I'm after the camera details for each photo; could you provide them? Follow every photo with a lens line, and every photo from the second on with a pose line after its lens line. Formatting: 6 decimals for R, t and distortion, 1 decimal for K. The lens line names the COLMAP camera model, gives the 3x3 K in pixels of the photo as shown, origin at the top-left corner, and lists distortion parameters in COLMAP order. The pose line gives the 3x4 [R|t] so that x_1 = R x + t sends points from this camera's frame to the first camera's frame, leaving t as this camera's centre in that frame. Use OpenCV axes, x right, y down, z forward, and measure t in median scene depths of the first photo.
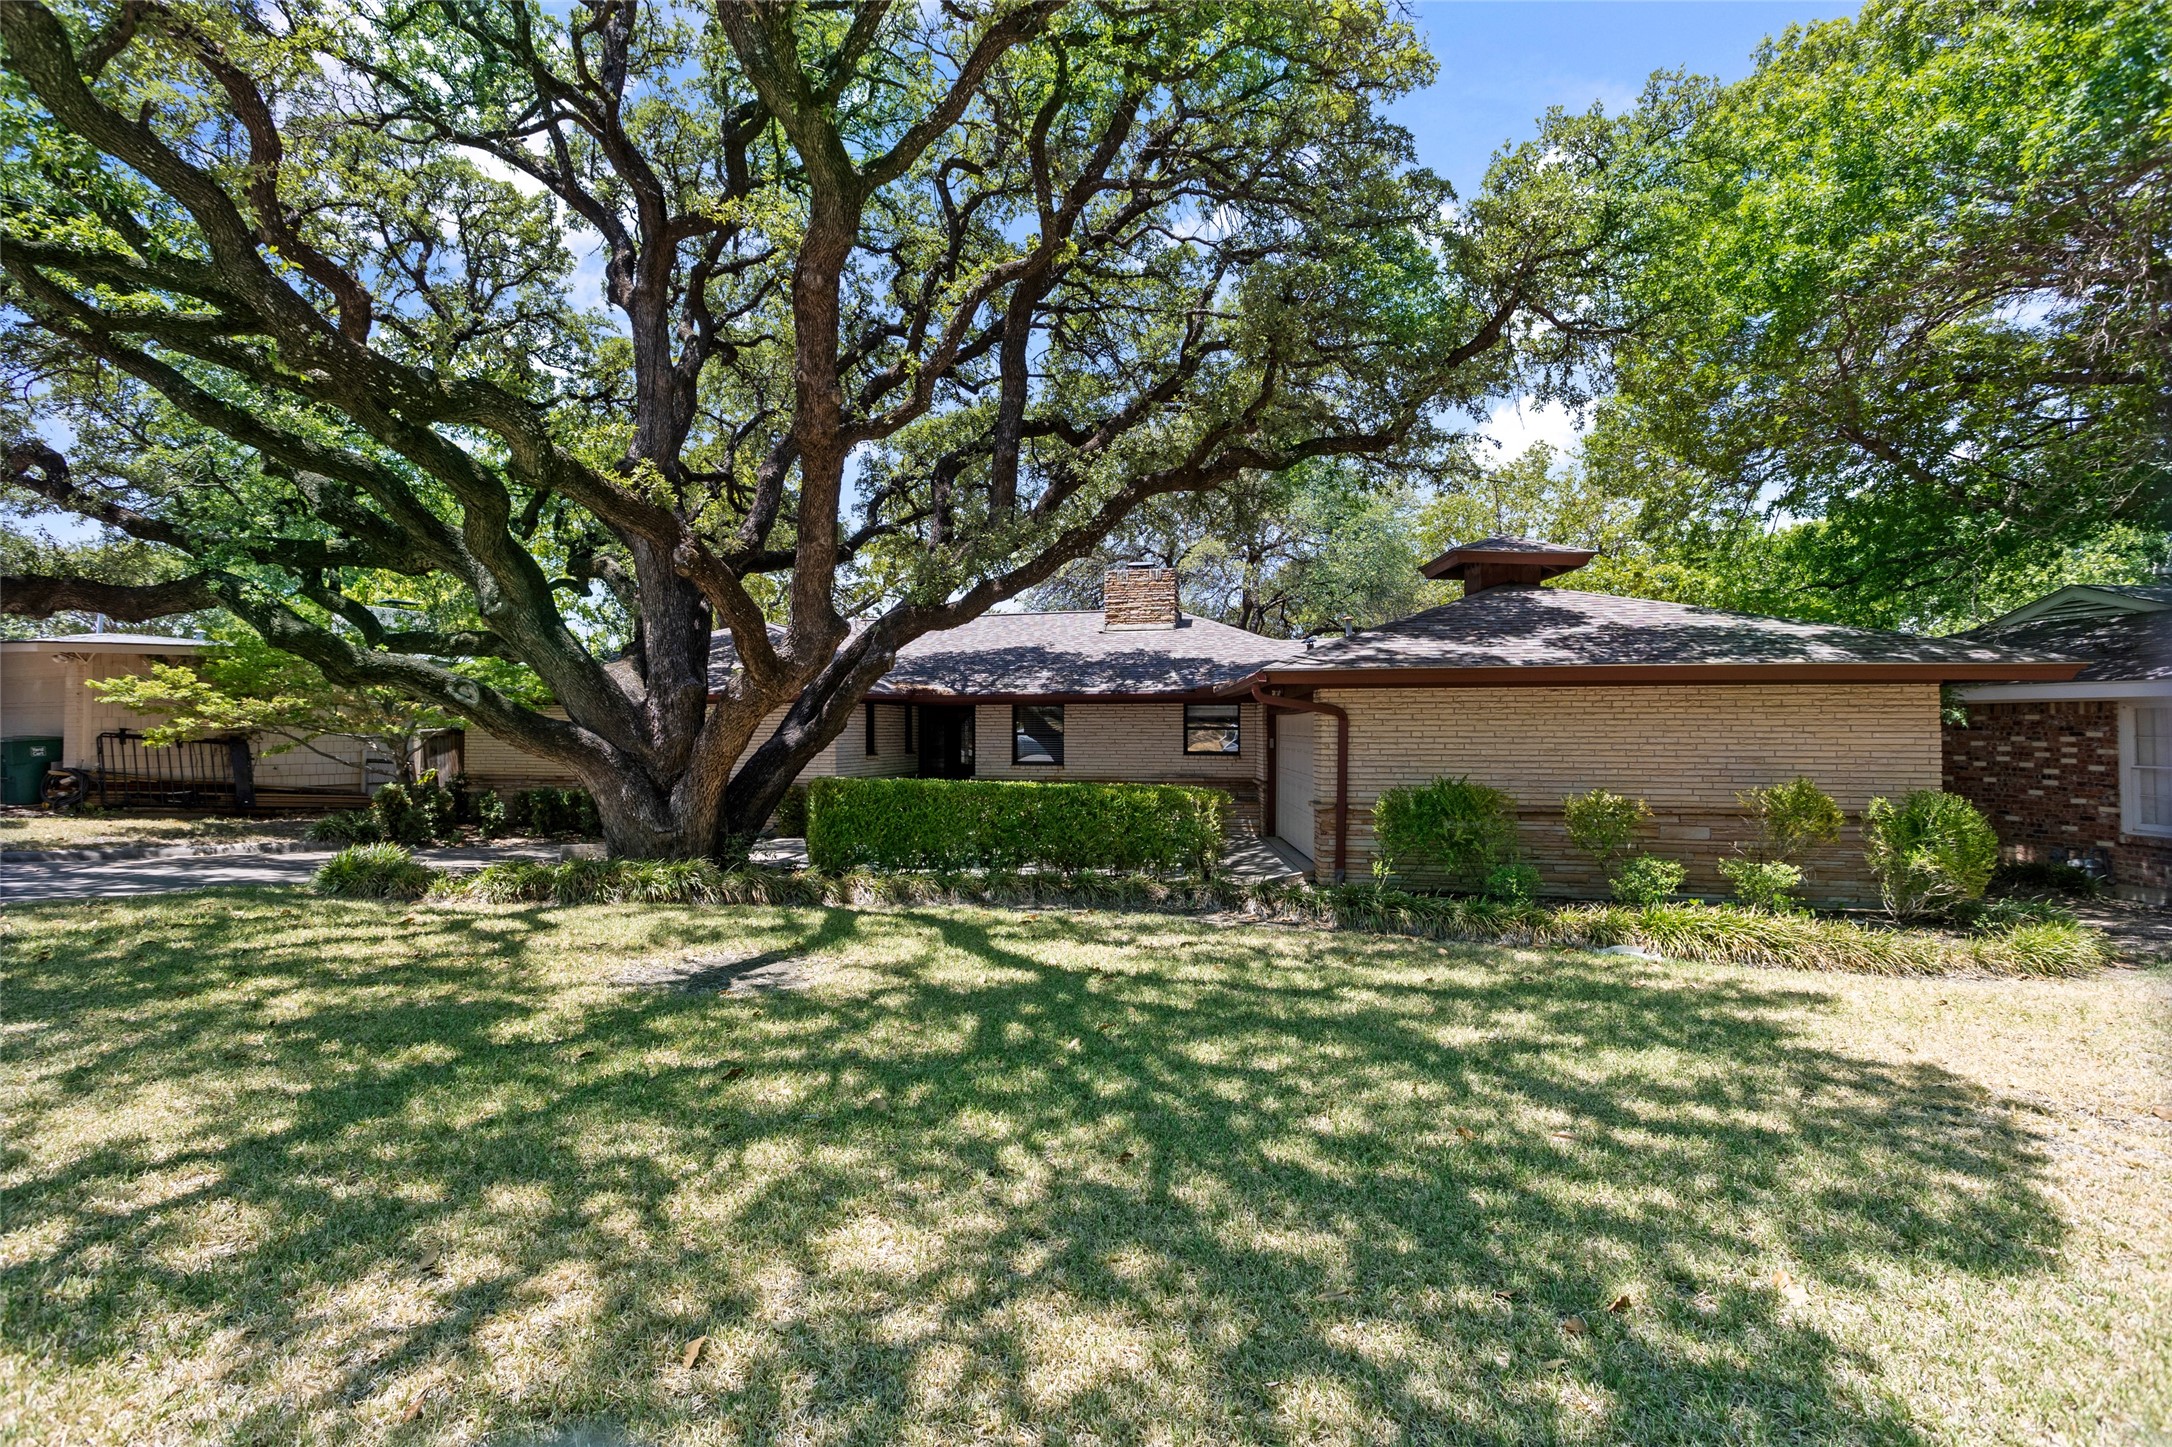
lens RADIAL K [[1076.4, 0, 1041.0], [0, 1076.4, 734.7], [0, 0, 1]] dist [-0.059633, 0.034849]
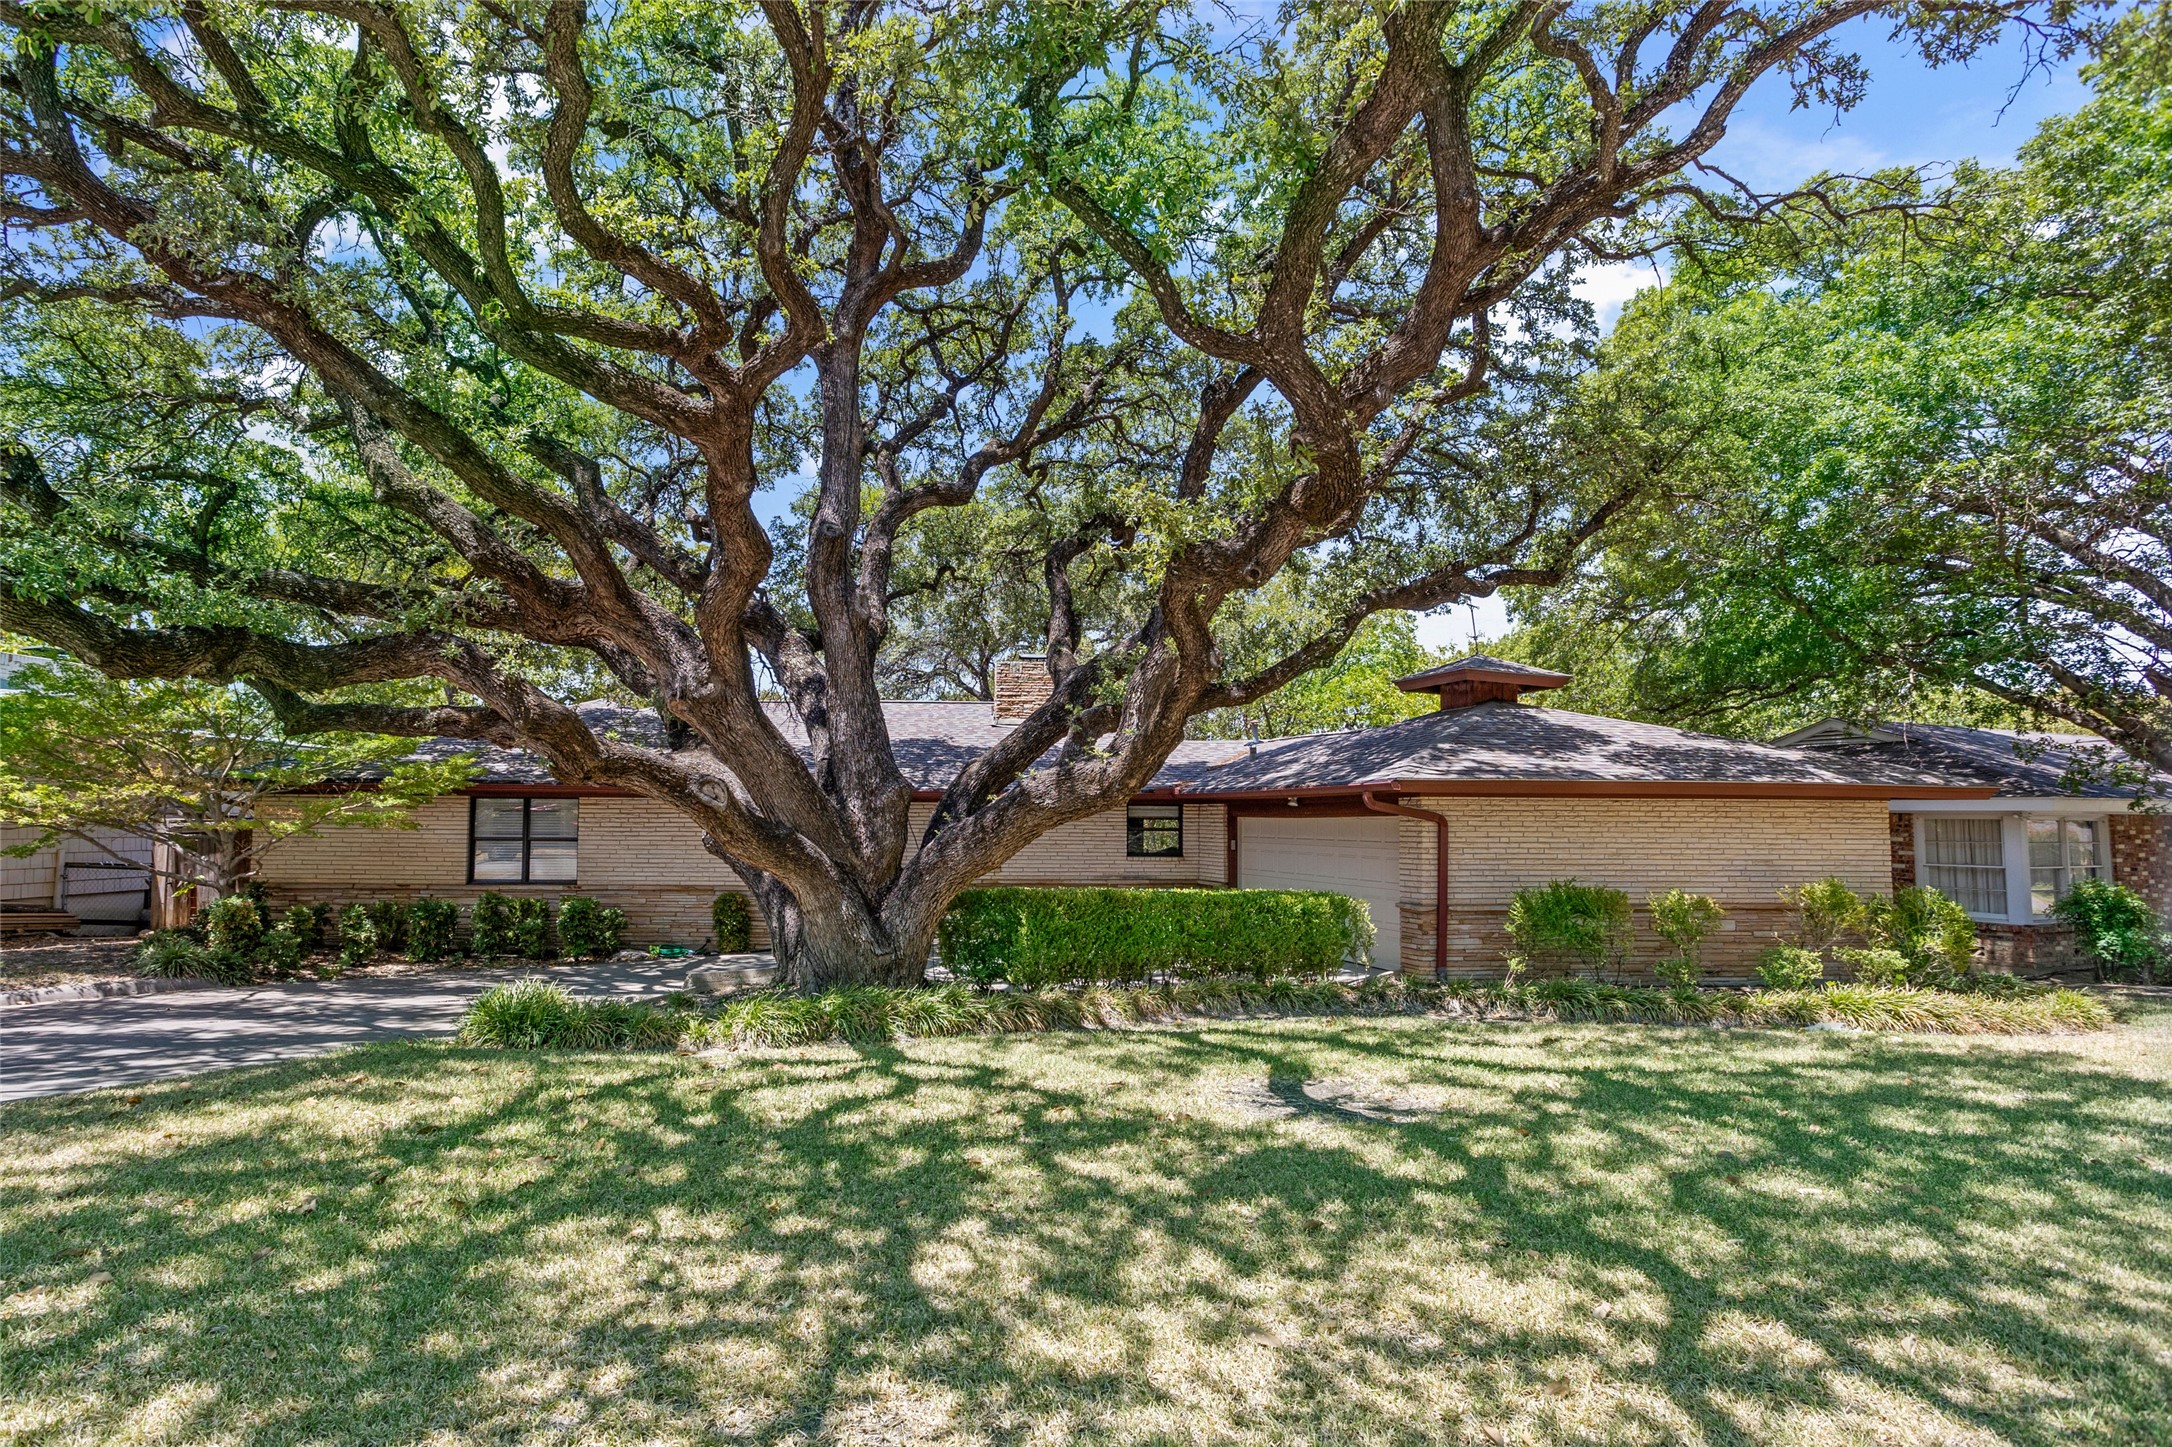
lens RADIAL K [[1144.6, 0, 1055.3], [0, 1144.6, 775.4], [0, 0, 1]] dist [-0.030387, 0.000657]
pose [[0.942817, 0.020022, 0.332708, -0.465895], [-0.005084, 0.998942, -0.045706, -0.010653], [-0.333272, 0.041401, 0.941921, 0.056305]]
